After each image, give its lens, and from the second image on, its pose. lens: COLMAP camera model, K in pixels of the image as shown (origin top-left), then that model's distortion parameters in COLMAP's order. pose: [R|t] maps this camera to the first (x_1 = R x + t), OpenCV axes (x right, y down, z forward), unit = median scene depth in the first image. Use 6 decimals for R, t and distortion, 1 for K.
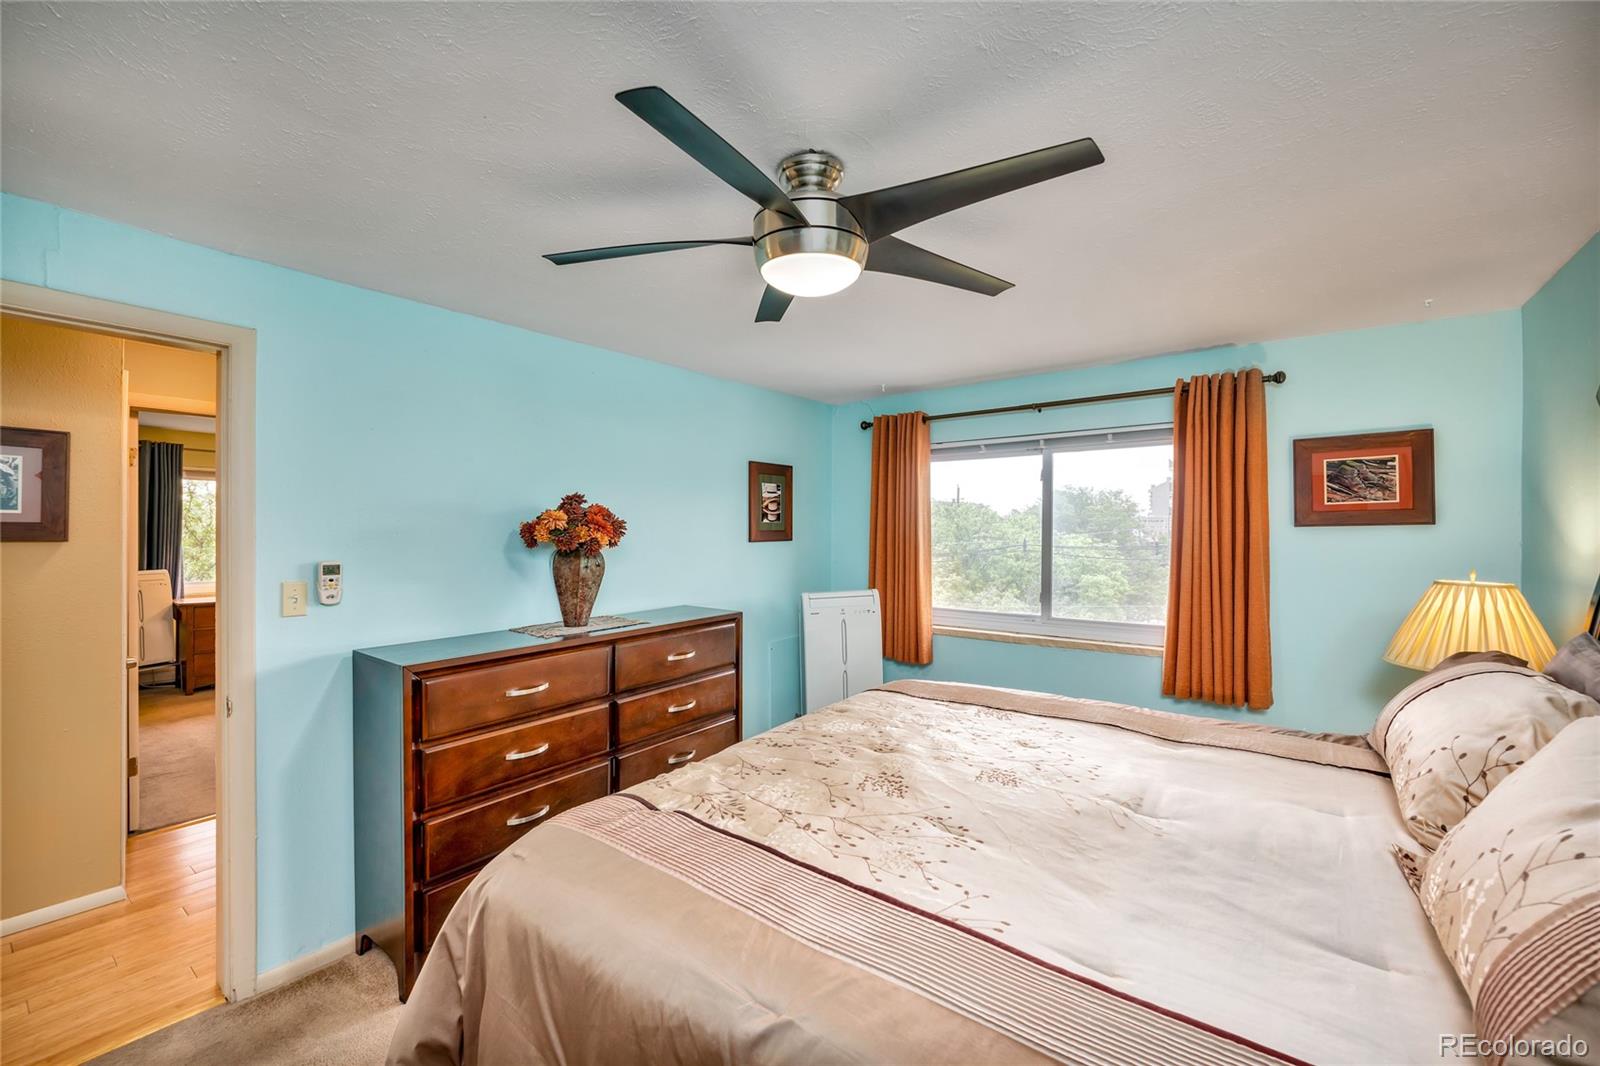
lens RADIAL K [[646.1, 0, 796.1], [0, 646.1, 536.6], [0, 0, 1]] dist [-0.013337, -0.000297]
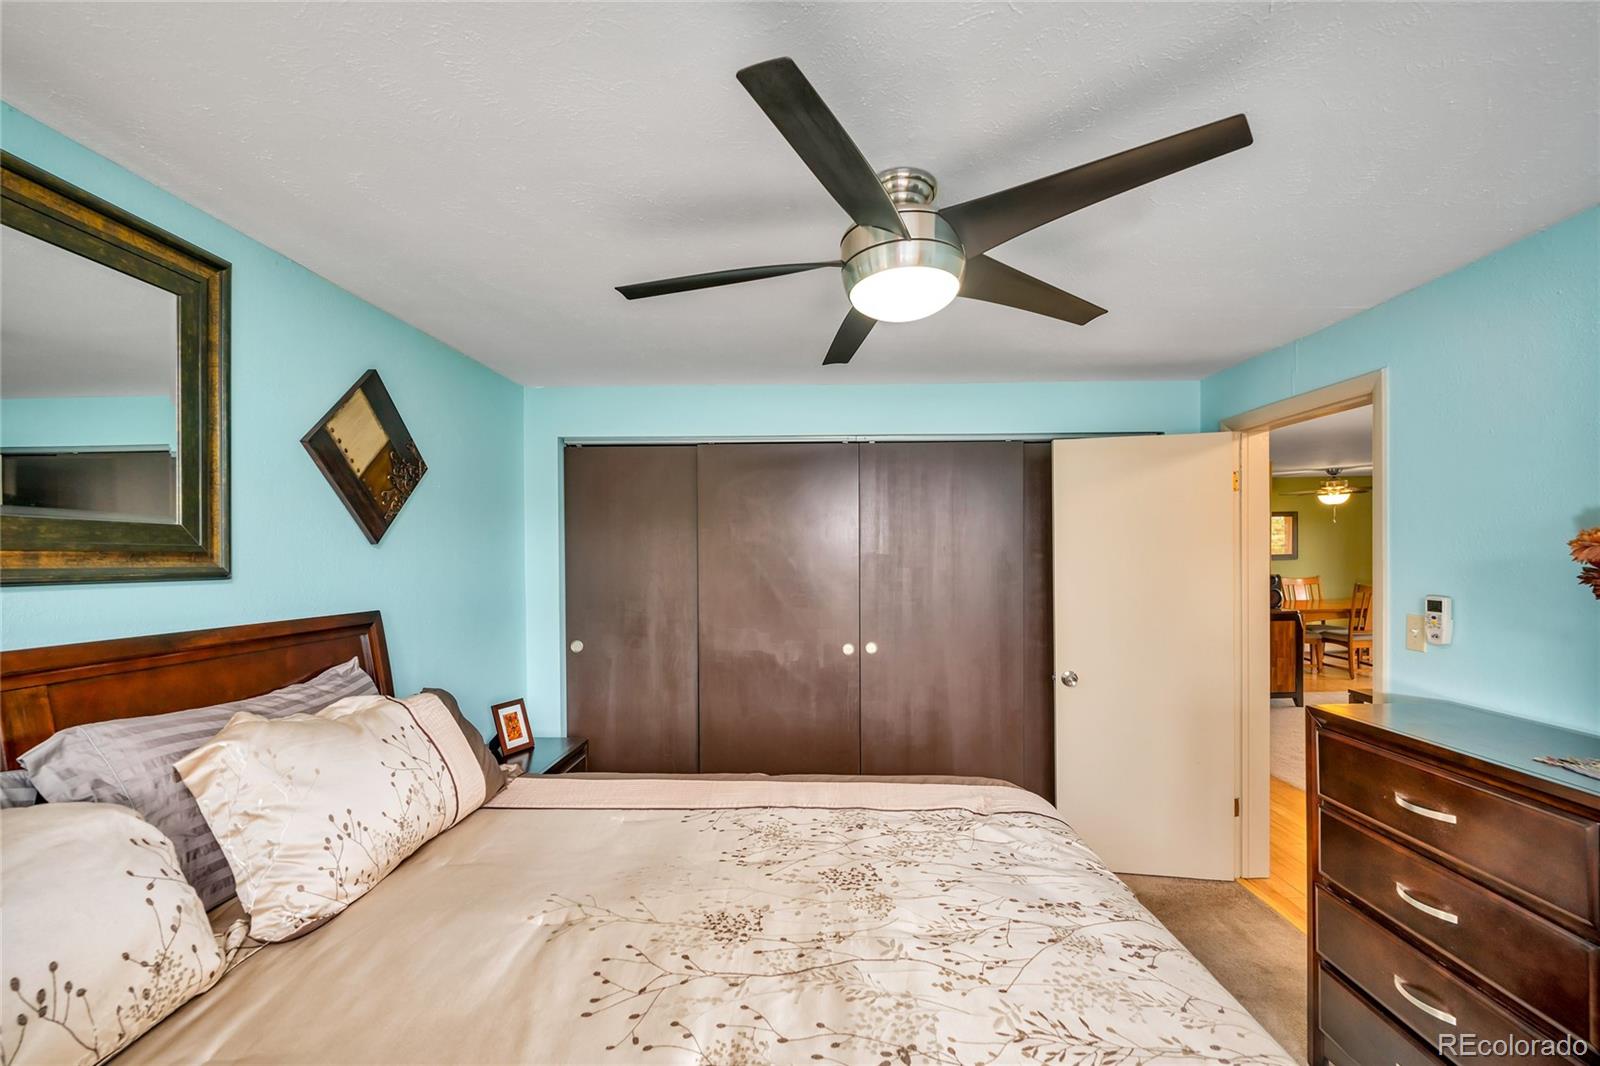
lens RADIAL K [[663.3, 0, 798.7], [0, 663.3, 551.6], [0, 0, 1]] dist [-0.012182, -0.000004]
pose [[-0.820359, 0.007974, -0.571794, 0.359944], [0.001225, 0.999925, 0.012187, -0.024770], [0.571848, 0.009297, -0.820307, 0.878638]]
